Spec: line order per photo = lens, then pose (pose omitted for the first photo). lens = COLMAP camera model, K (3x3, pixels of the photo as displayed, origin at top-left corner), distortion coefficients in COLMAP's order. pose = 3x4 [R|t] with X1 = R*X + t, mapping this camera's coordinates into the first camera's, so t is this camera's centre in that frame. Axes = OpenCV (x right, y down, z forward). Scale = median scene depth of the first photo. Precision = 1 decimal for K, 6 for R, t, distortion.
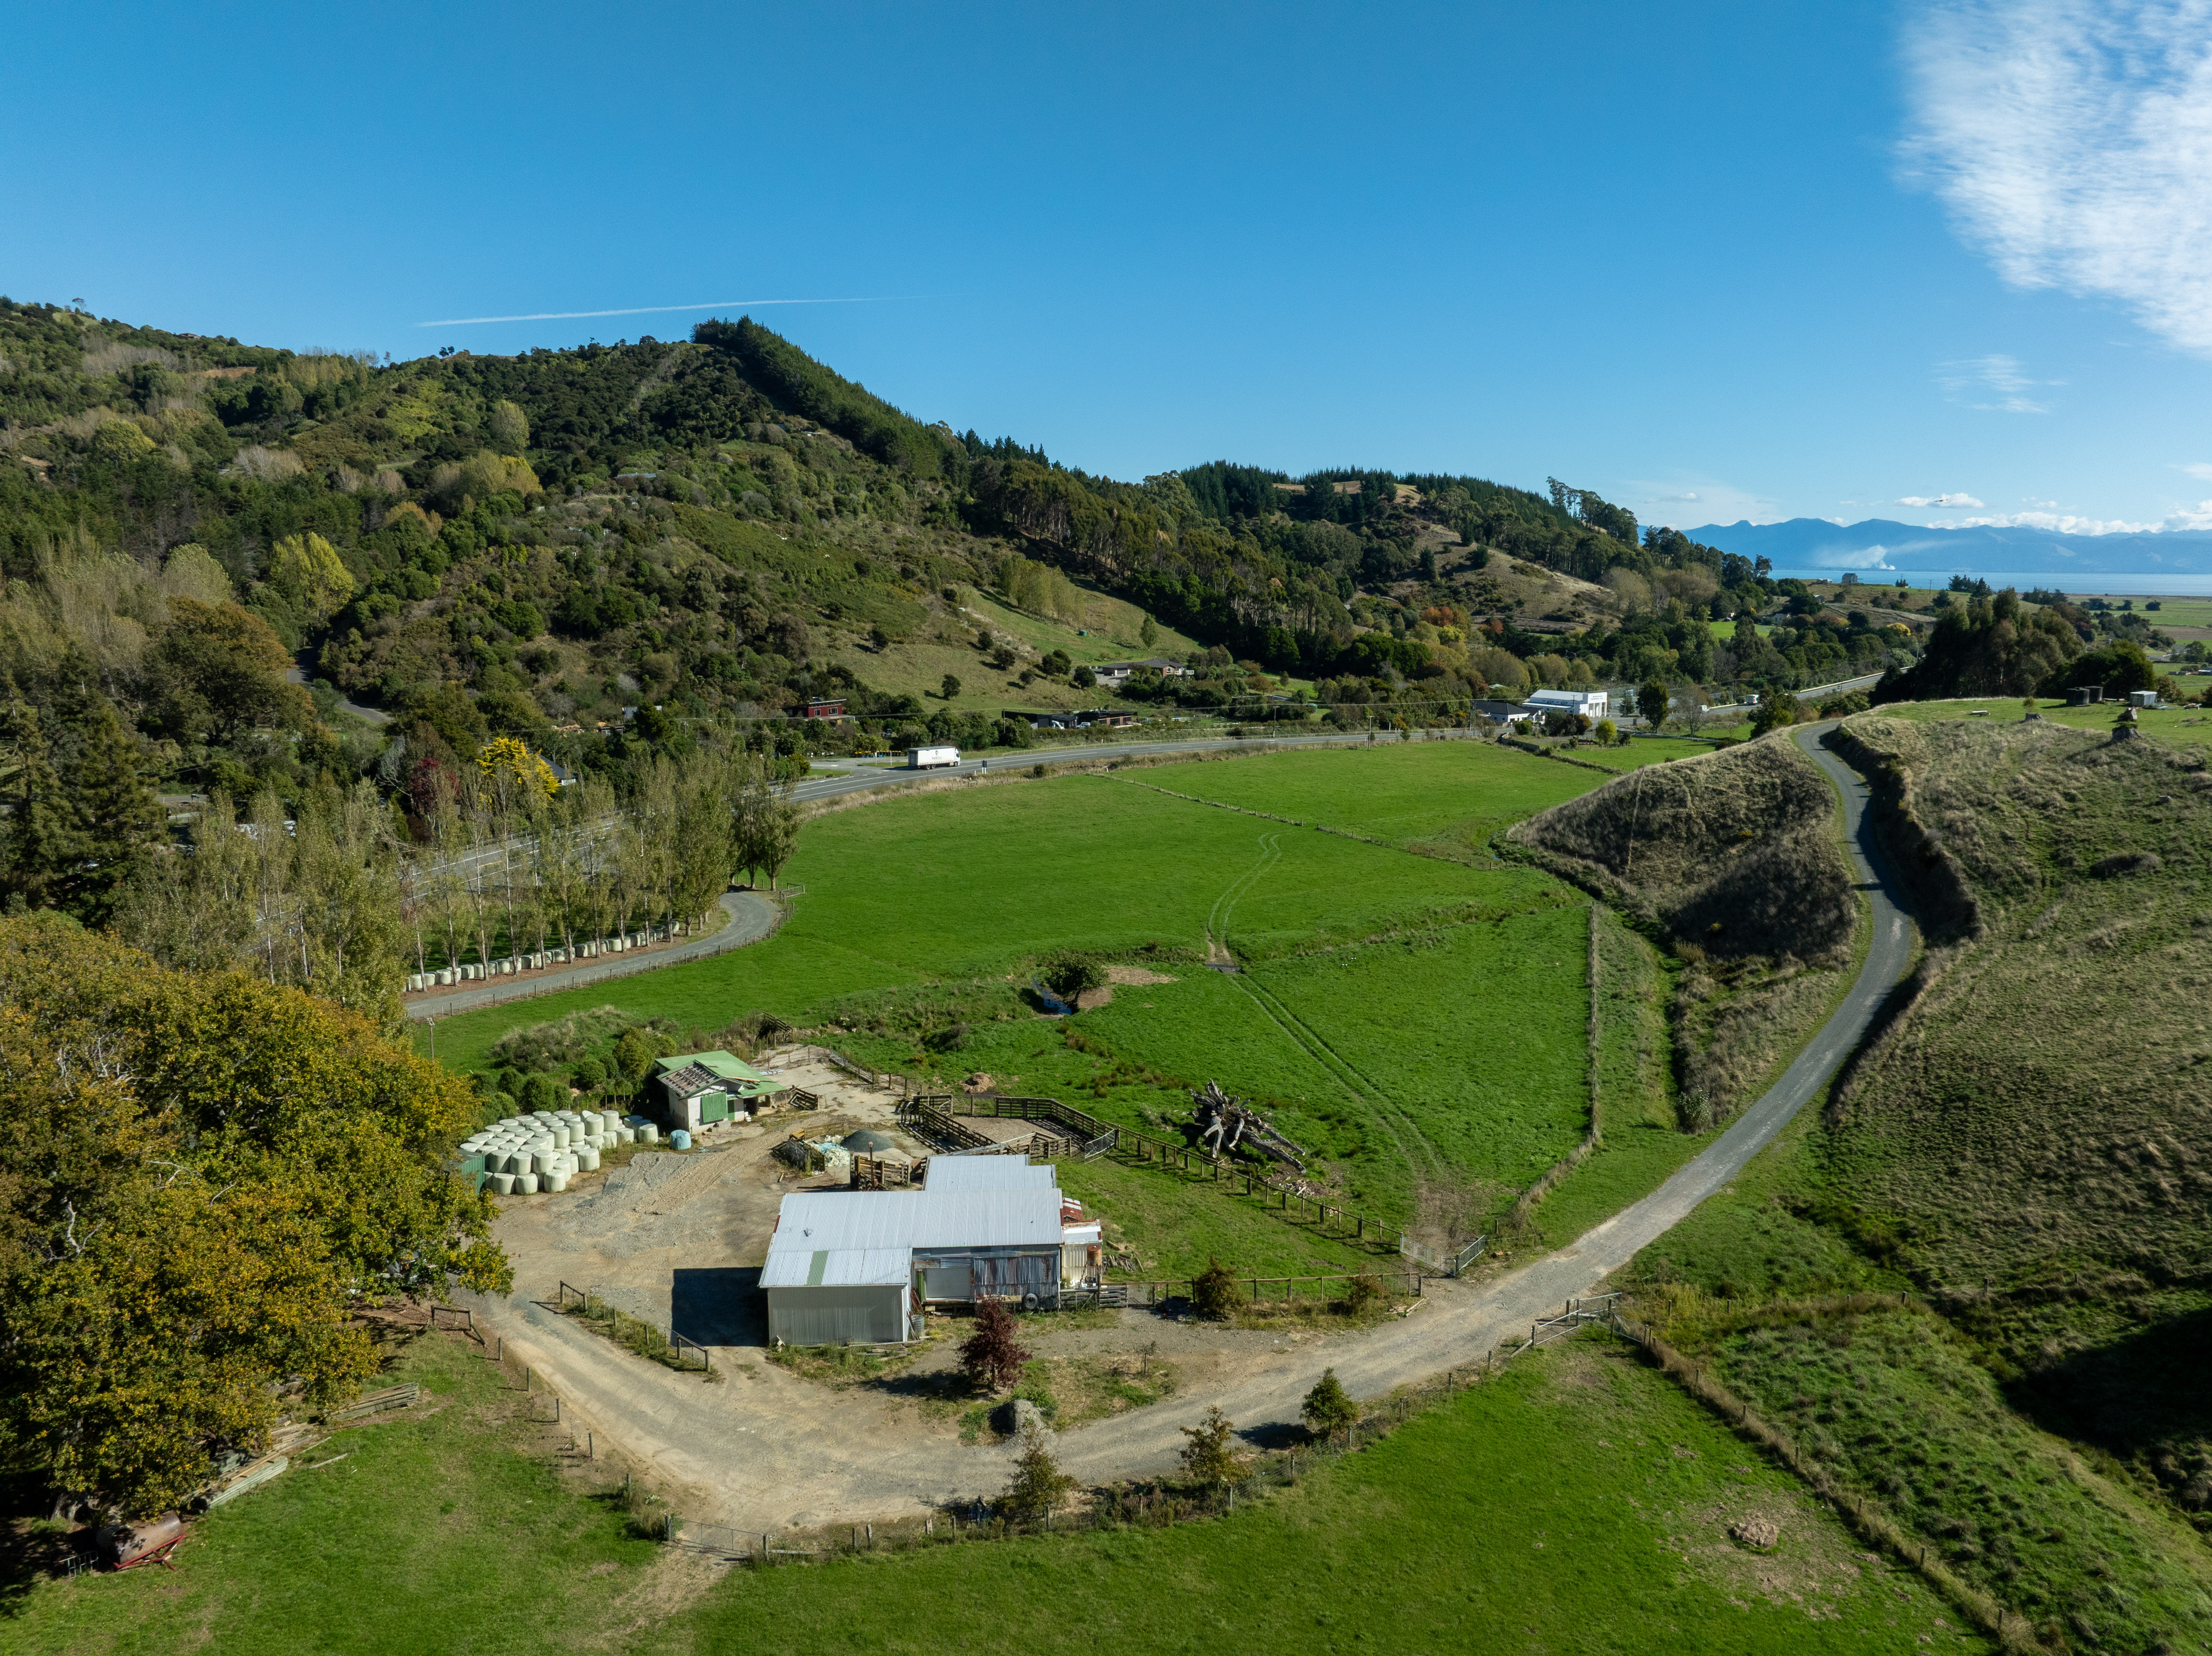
lens RADIAL K [[1560.3, 0, 1114.5], [0, 1560.3, 817.8], [0, 0, 1]] dist [-0.026140, -0.027700]
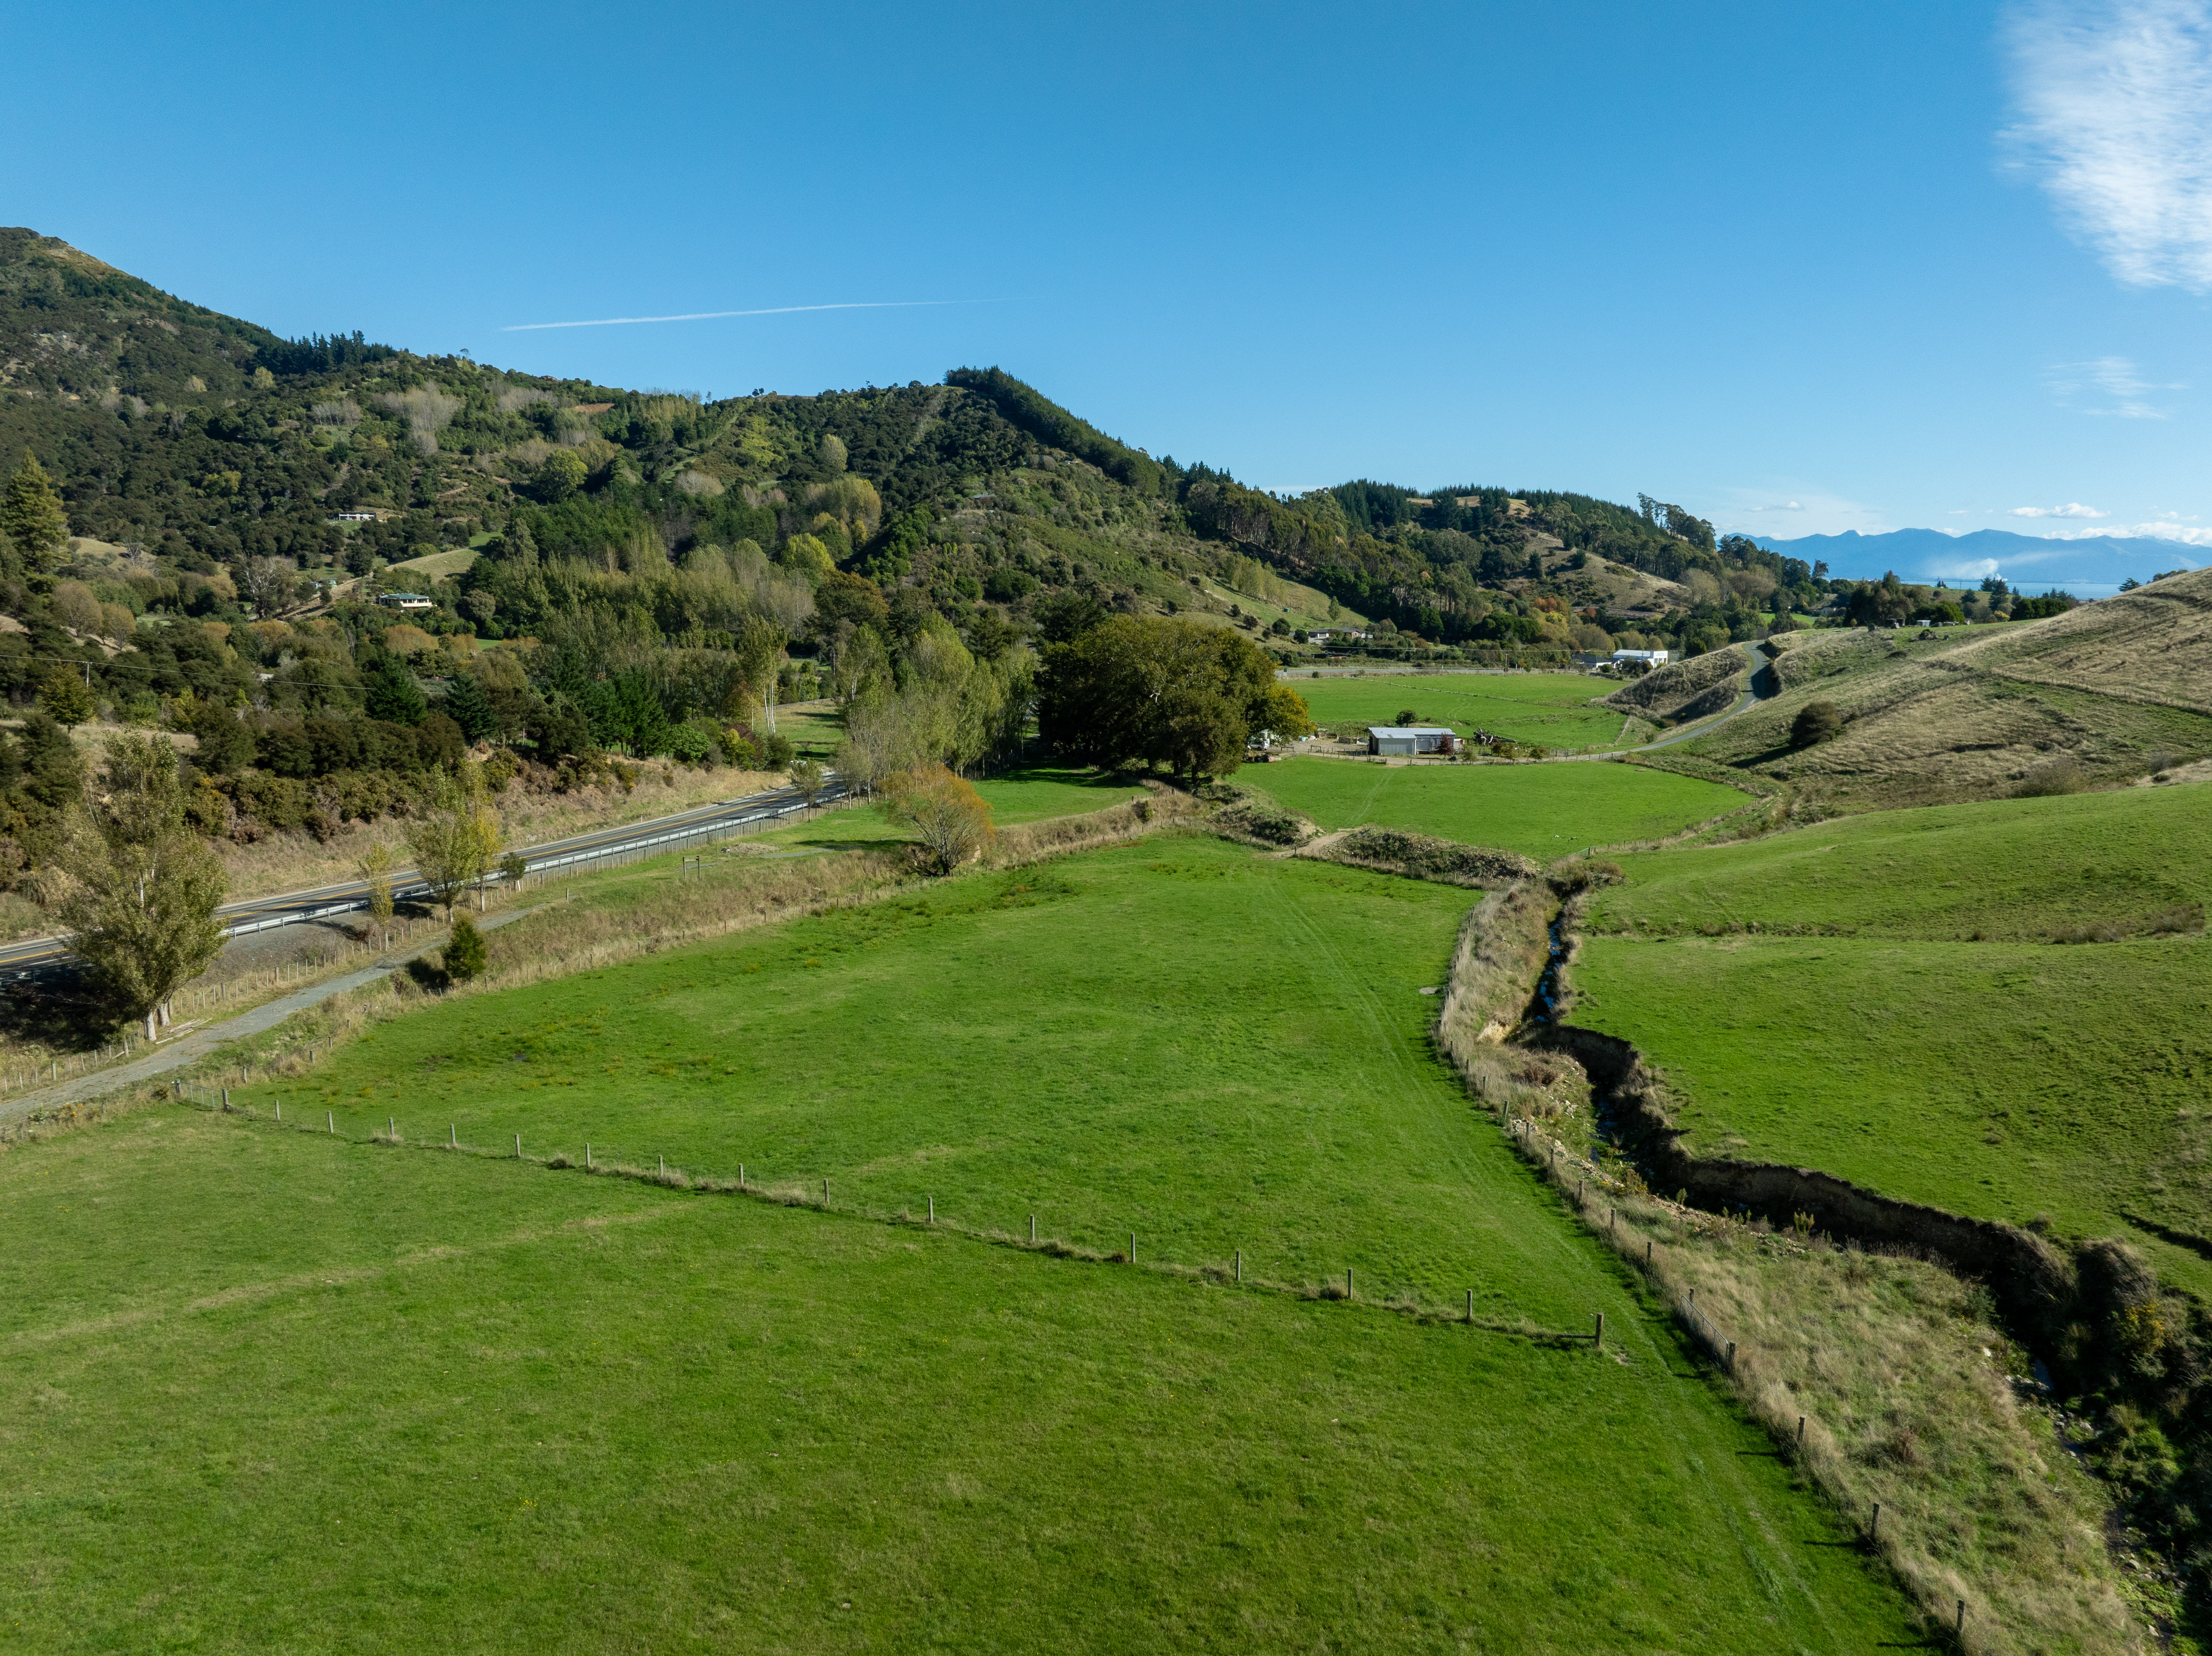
lens RADIAL K [[1560.3, 0, 1114.5], [0, 1560.3, 817.8], [0, 0, 1]] dist [-0.026140, -0.027700]
pose [[0.998209, 0.014317, -0.058084, -0.059820], [-0.014545, 0.999888, -0.003494, 0.048402], [0.058028, 0.004332, 0.998306, -0.257890]]
